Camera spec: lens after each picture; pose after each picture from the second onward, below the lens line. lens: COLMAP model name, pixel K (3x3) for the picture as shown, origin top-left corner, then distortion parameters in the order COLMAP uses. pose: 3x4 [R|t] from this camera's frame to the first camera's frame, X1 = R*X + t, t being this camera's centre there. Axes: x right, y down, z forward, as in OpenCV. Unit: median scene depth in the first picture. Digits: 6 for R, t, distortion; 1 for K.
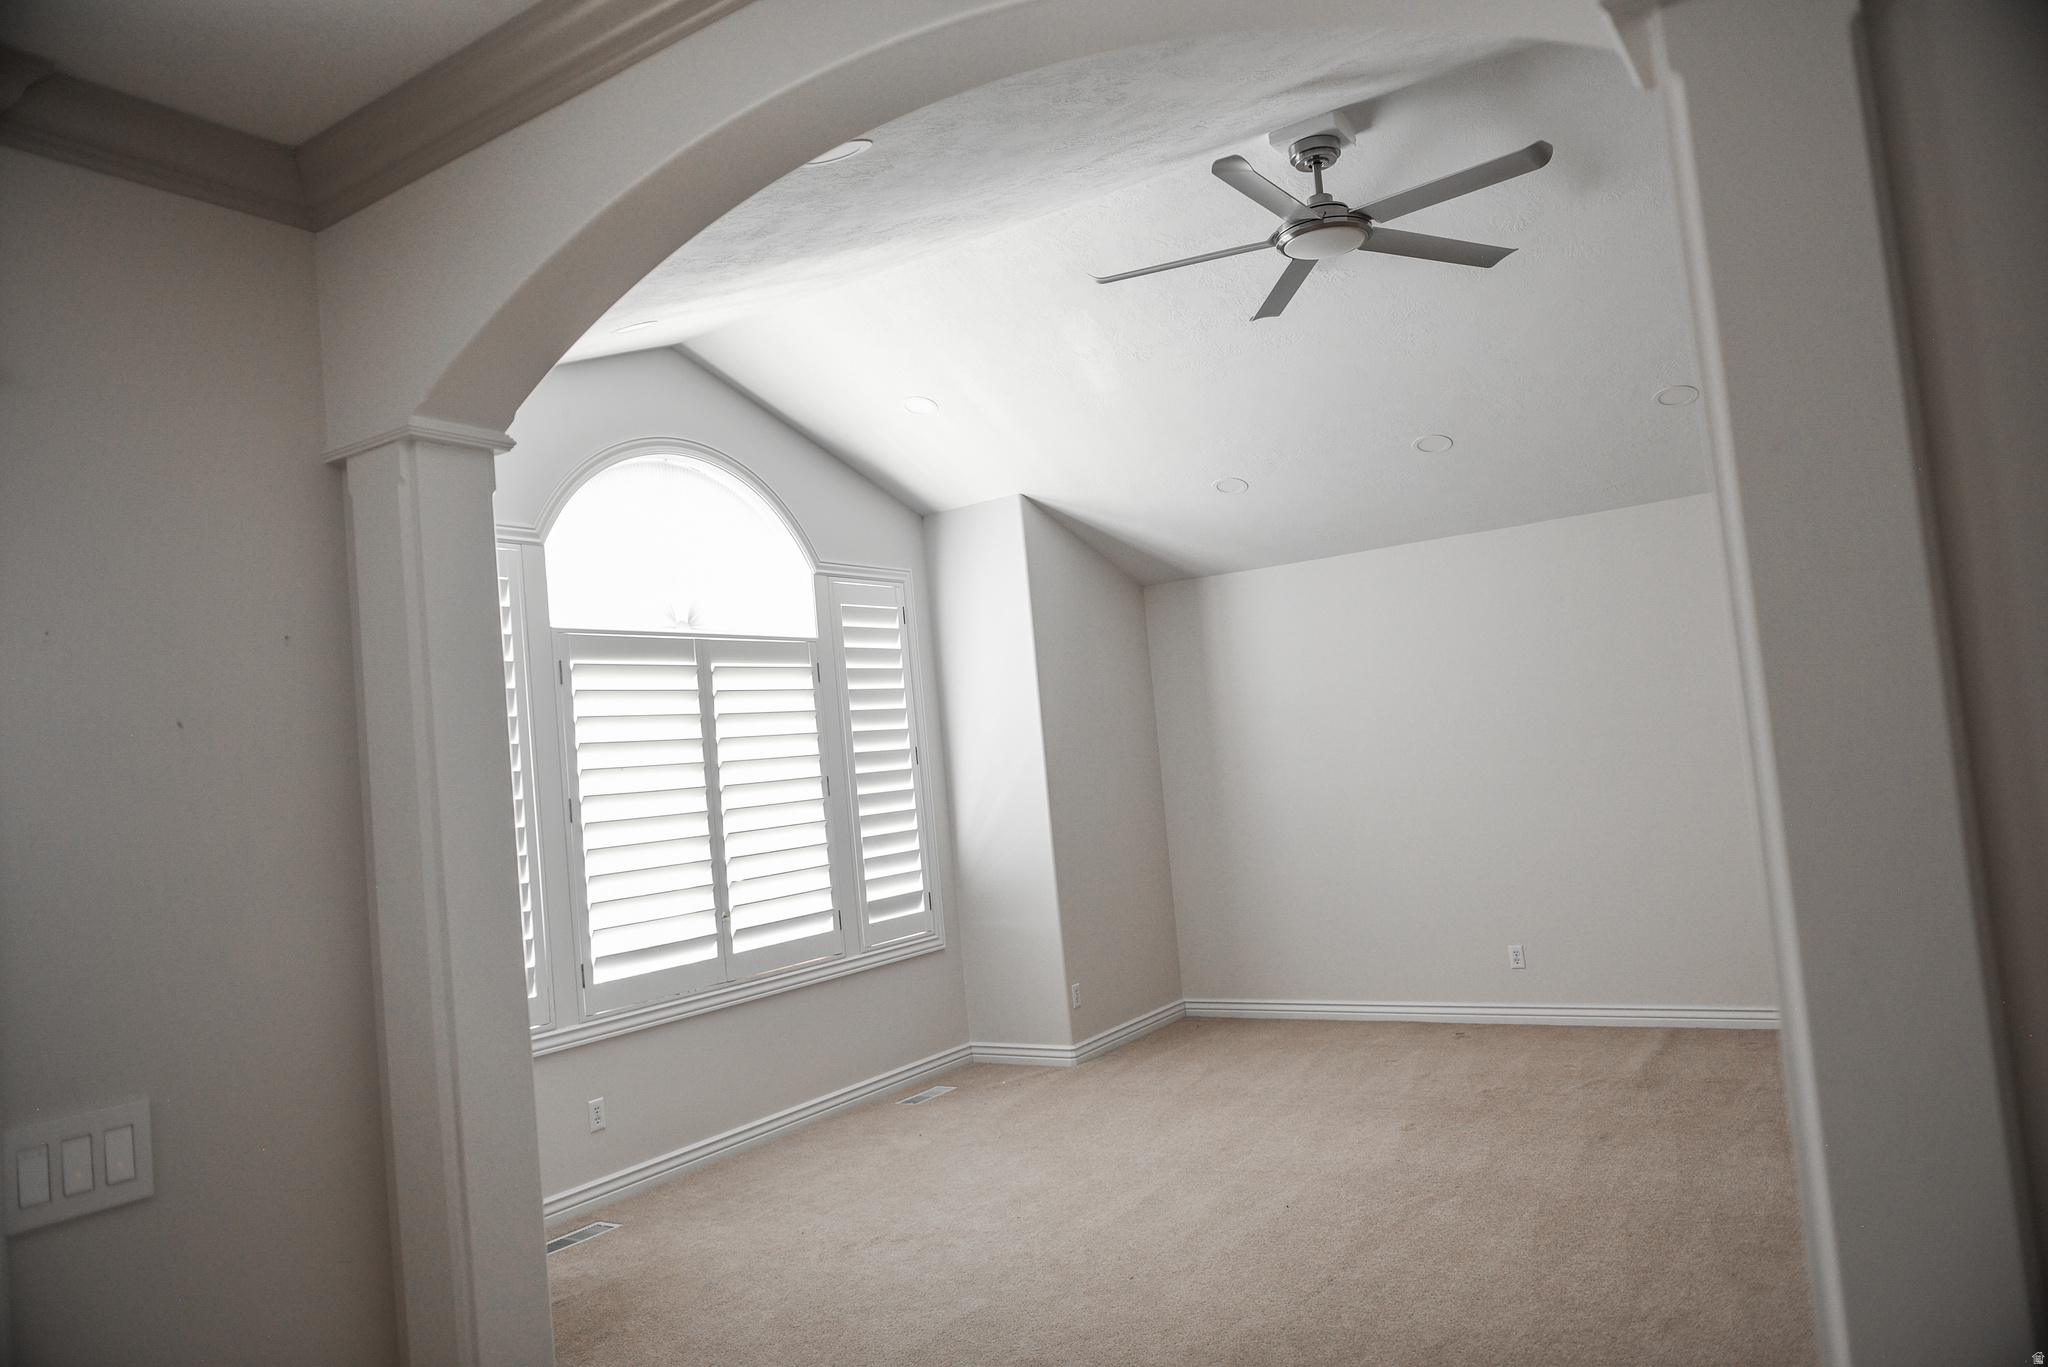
lens RADIAL K [[1383.9, 0, 1024.0], [0, 1383.9, 683.5], [0, 0, 1]] dist [-0.015754, -0.000803]
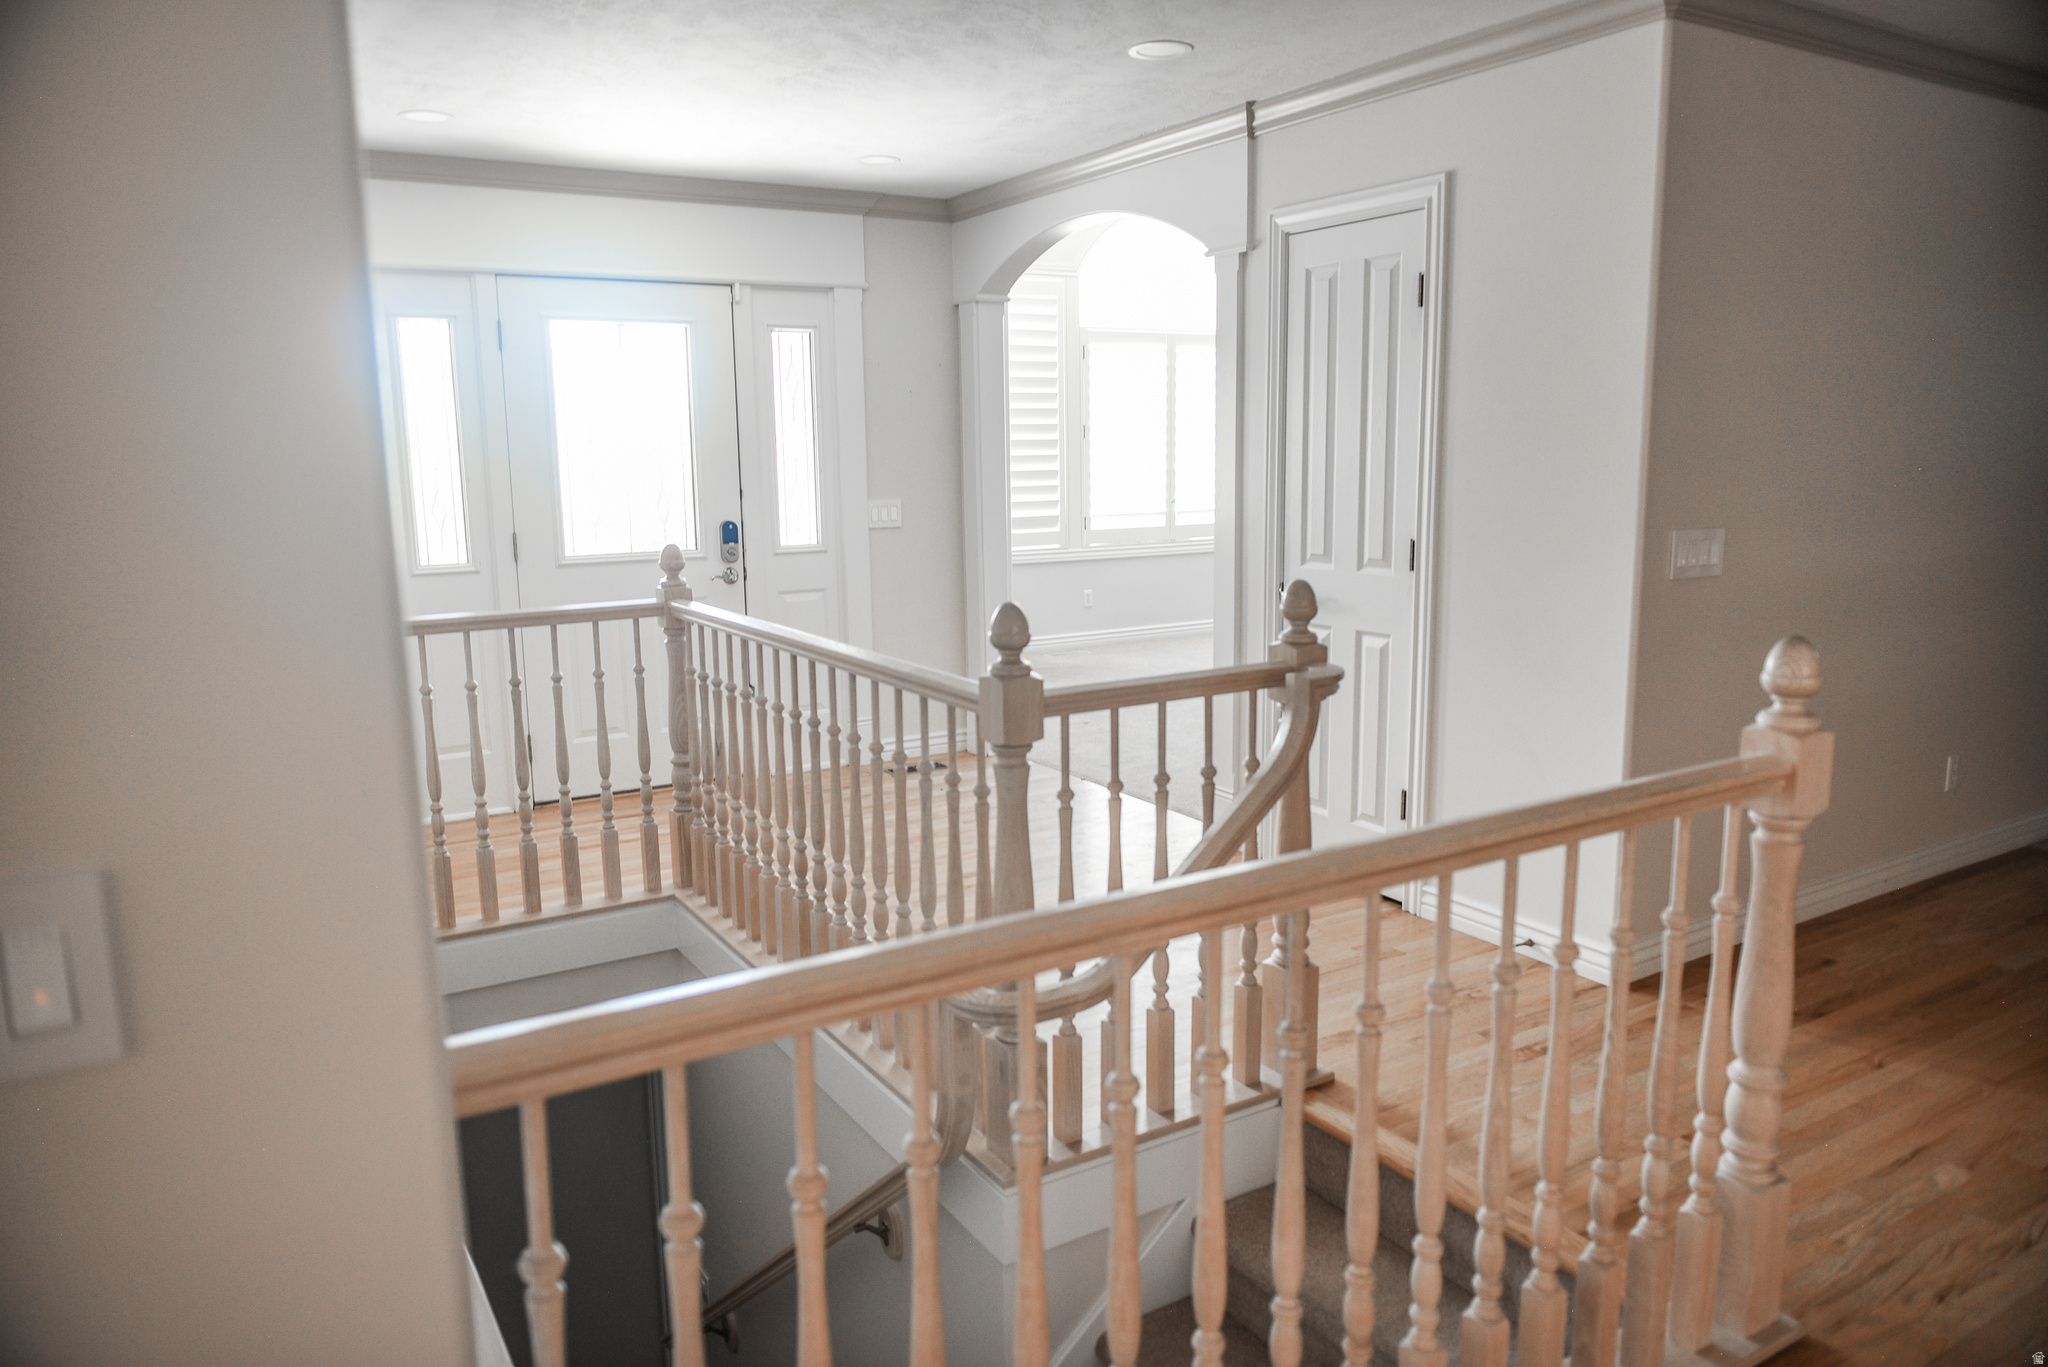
lens RADIAL K [[1383.9, 0, 1024.0], [0, 1383.9, 683.5], [0, 0, 1]] dist [-0.015754, -0.000803]
pose [[0.901900, 0.150578, -0.404849, 0.961533], [-0.041534, 0.963159, 0.265706, -0.168432], [0.429943, -0.222825, 0.874927, -1.725992]]
